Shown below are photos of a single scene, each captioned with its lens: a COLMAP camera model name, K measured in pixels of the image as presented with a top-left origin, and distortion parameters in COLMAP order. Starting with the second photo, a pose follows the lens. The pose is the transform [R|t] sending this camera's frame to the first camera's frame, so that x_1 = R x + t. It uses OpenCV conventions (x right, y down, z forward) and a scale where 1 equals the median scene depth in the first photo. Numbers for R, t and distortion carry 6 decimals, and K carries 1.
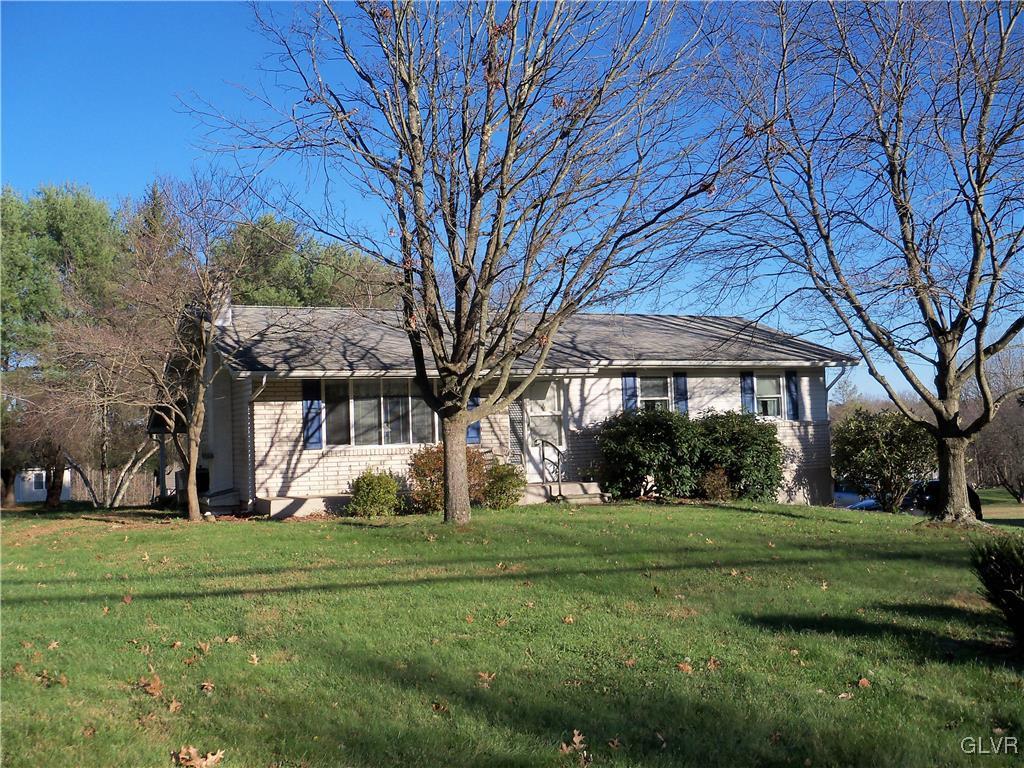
lens RADIAL K [[1069.7, 0, 512.0], [0, 1069.7, 384.0], [0, 0, 1]] dist [-0.189062, 0.223520]
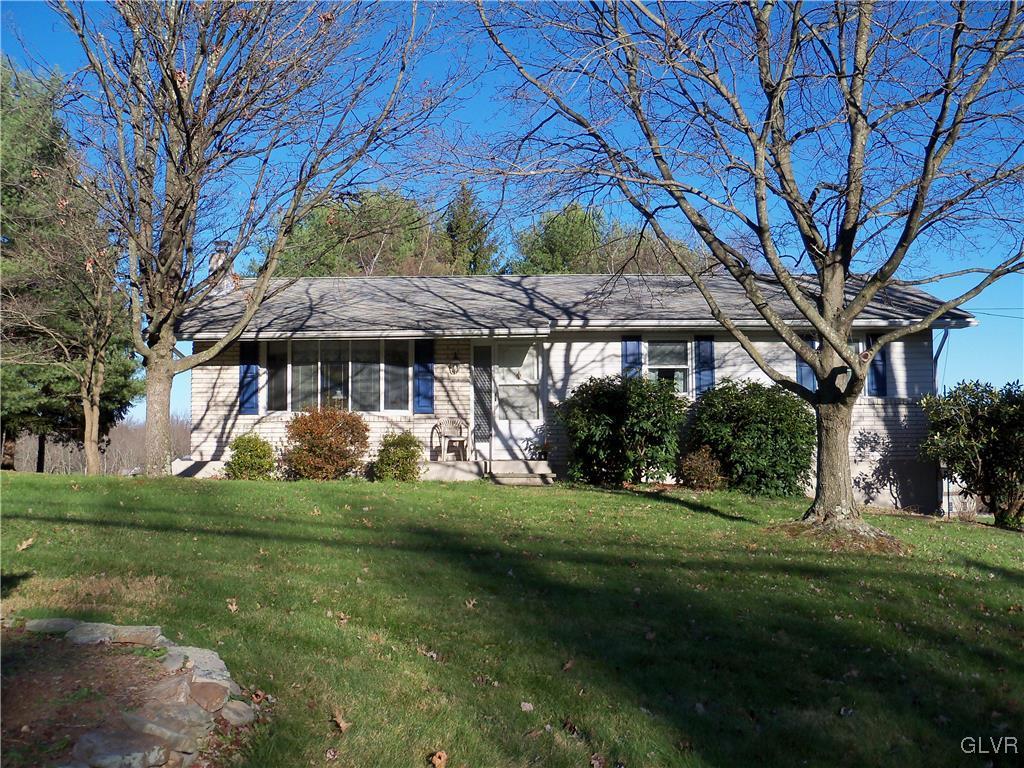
lens RADIAL K [[1069.7, 0, 512.0], [0, 1069.7, 384.0], [0, 0, 1]] dist [-0.189062, 0.223520]
pose [[0.890597, 0.001687, -0.454791, 0.431554], [-0.003869, 0.999985, -0.003866, 0.032614], [0.454777, 0.005203, 0.890590, 0.214012]]
